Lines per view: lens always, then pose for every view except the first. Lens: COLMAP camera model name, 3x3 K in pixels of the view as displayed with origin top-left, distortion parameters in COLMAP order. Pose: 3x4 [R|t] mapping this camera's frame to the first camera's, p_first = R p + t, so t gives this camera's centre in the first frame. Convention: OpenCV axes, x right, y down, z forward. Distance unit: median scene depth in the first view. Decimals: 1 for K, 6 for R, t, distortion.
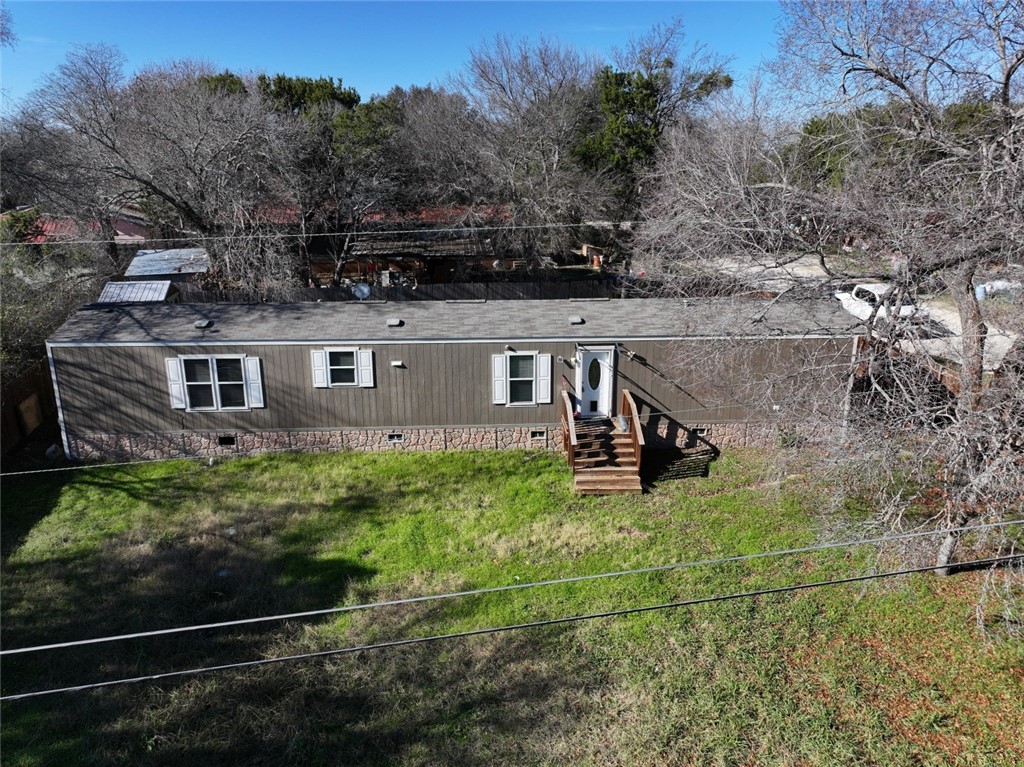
lens RADIAL K [[724.6, 0, 513.9], [0, 724.6, 377.1], [0, 0, 1]] dist [0.000241, 0.009484]
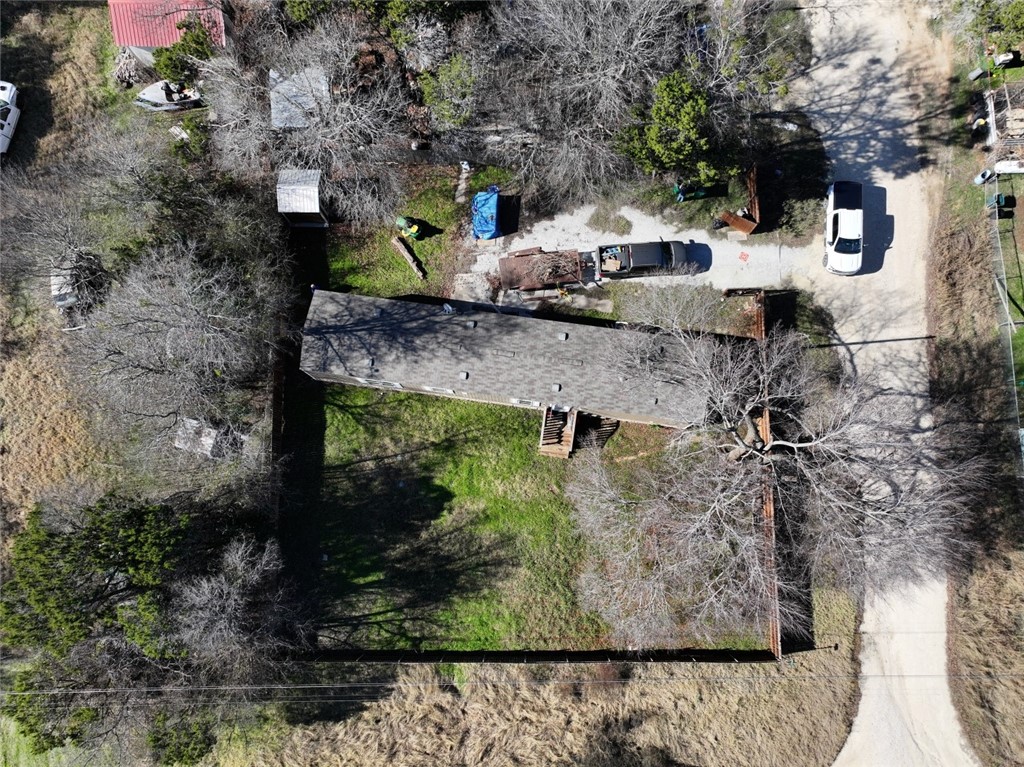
lens RADIAL K [[724.6, 0, 508.2], [0, 724.6, 387.7], [0, 0, 1]] dist [0.000241, 0.009484]
pose [[0.981664, 0.185737, -0.042876, 0.041903], [-0.040746, 0.424188, 0.904657, -1.873512], [0.186216, -0.886321, 0.423978, 0.169483]]
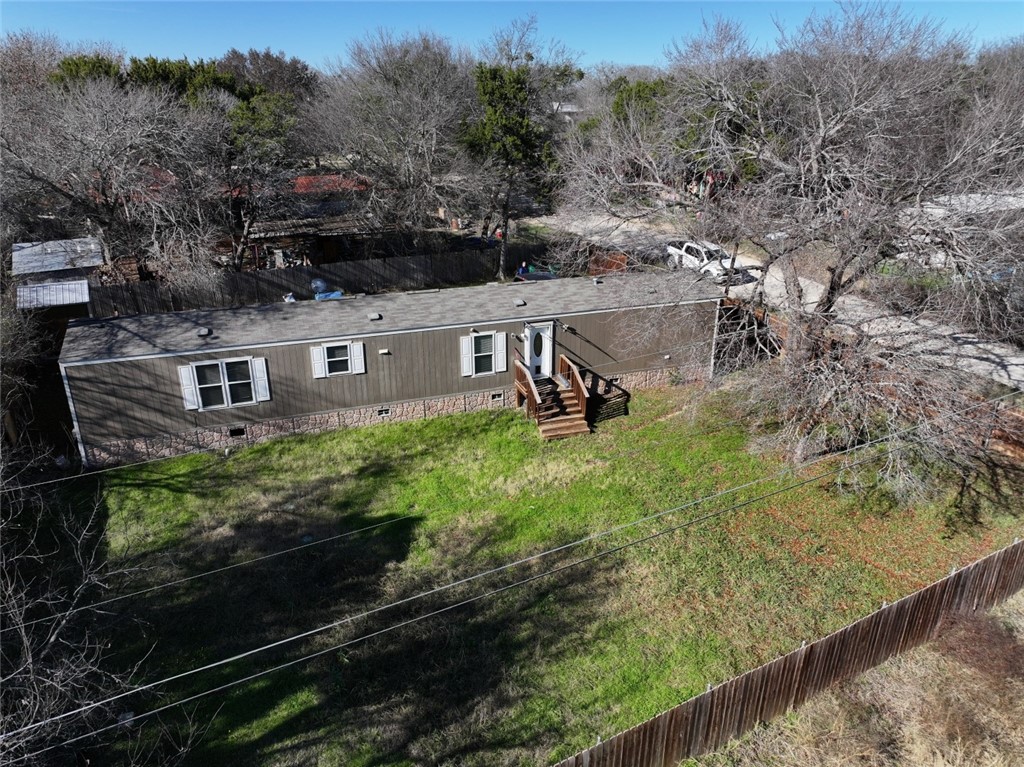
lens RADIAL K [[724.6, 0, 517.2], [0, 724.6, 377.9], [0, 0, 1]] dist [0.000241, 0.009484]
pose [[0.957173, -0.102505, 0.270764, -0.277705], [0.077914, 0.991923, 0.100088, -0.077556], [-0.278836, -0.074705, 0.957429, -0.209747]]
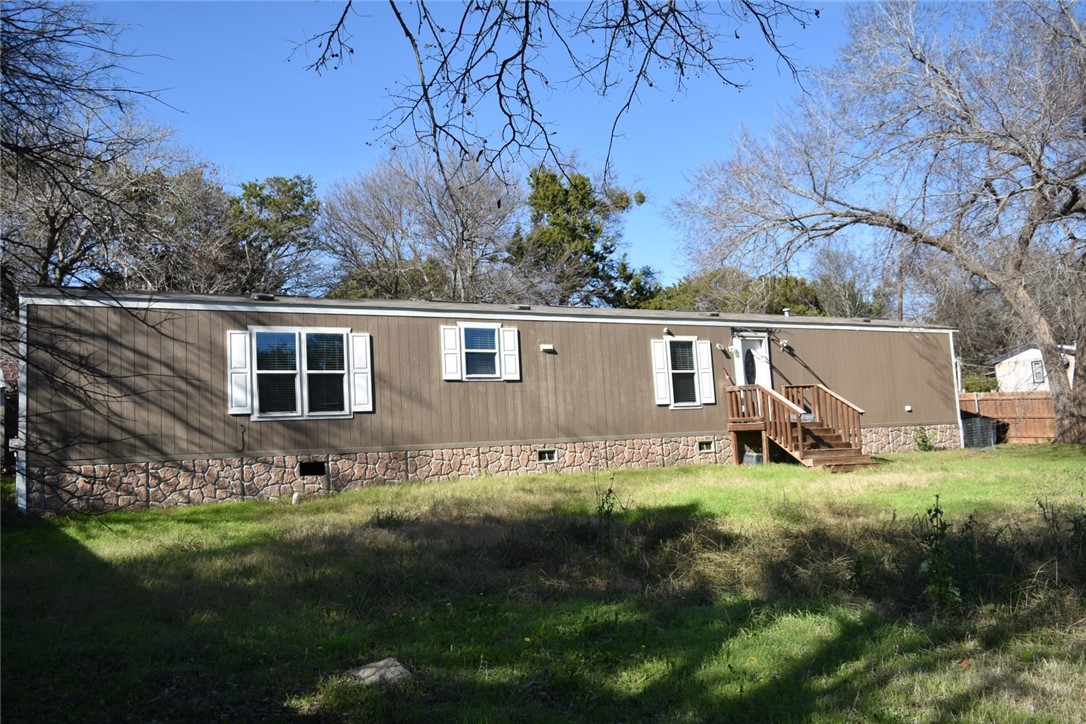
lens RADIAL K [[843.3, 0, 533.5], [0, 843.3, 361.6], [0, 0, 1]] dist [-0.024241, 0.005164]
pose [[0.905289, -0.004349, 0.424774, -0.536957], [0.169072, 0.921022, -0.350902, 0.292441], [-0.389700, 0.389485, 0.834527, 0.291545]]
